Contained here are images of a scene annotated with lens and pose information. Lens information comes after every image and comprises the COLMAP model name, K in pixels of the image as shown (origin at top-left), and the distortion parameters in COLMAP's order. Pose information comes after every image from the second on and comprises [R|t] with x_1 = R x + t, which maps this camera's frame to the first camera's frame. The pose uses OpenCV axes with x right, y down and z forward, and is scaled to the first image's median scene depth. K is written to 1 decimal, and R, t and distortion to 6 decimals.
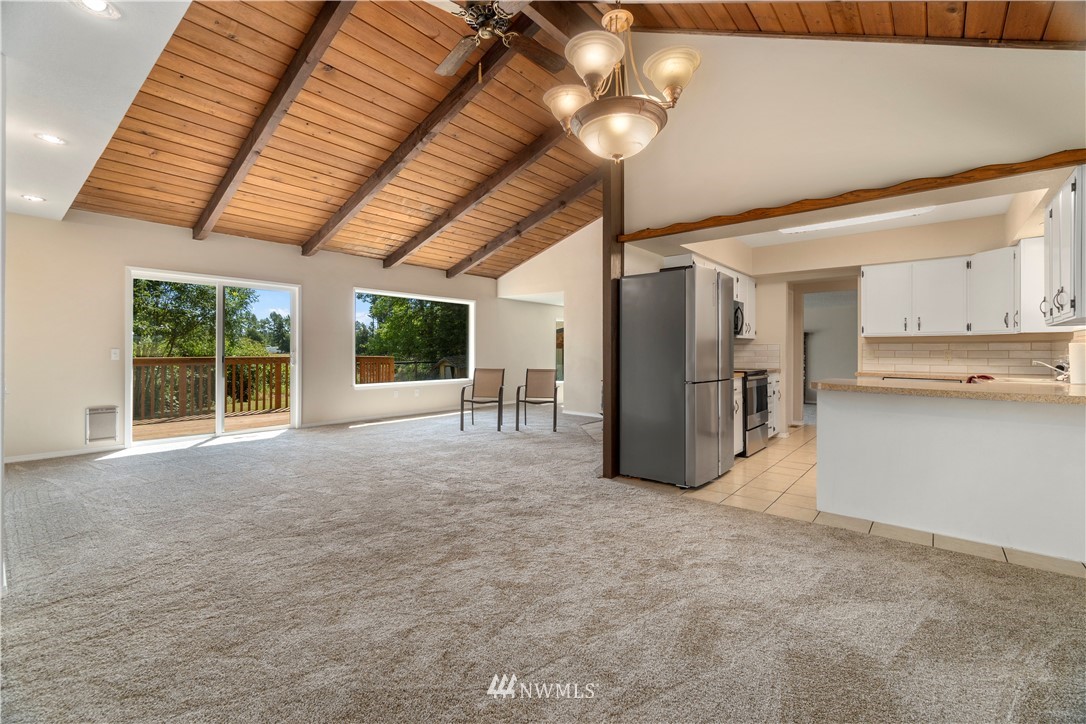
lens RADIAL K [[472.0, 0, 541.0], [0, 472.0, 353.3], [0, 0, 1]] dist [-0.003657, -0.000125]
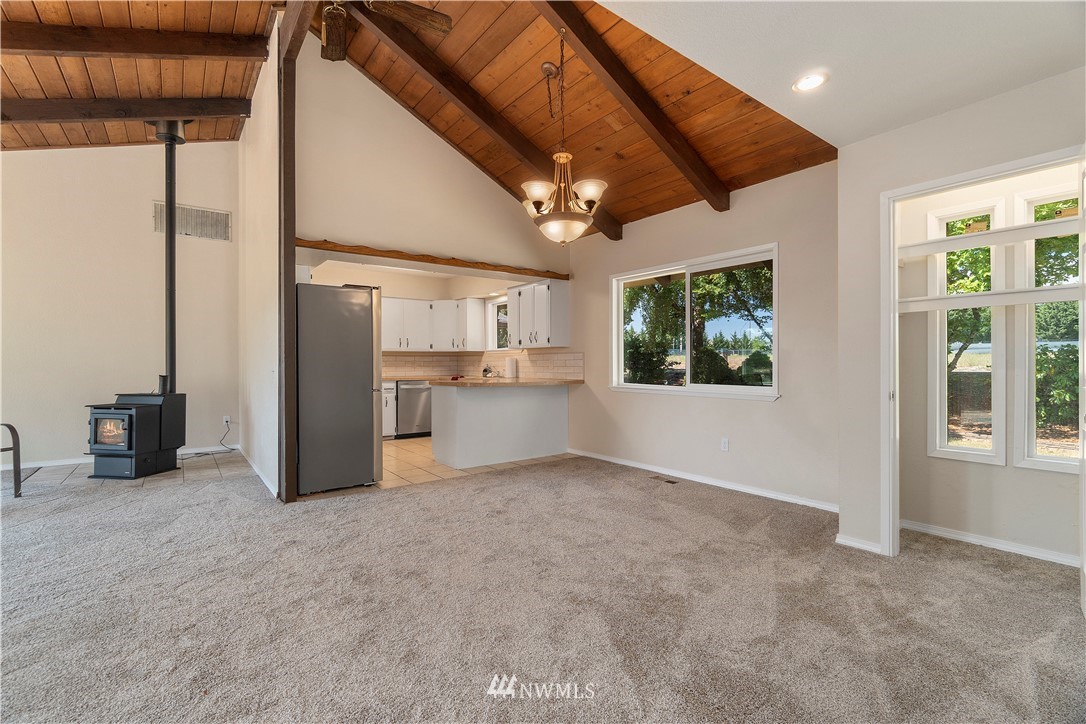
lens RADIAL K [[472.0, 0, 550.0], [0, 472.0, 362.5], [0, 0, 1]] dist [-0.003657, -0.000125]
pose [[0.219978, -0.006230, 0.975485, -0.792542], [0.011244, 0.999929, 0.003851, -0.004458], [-0.975440, 0.010122, 0.220032, 0.386858]]
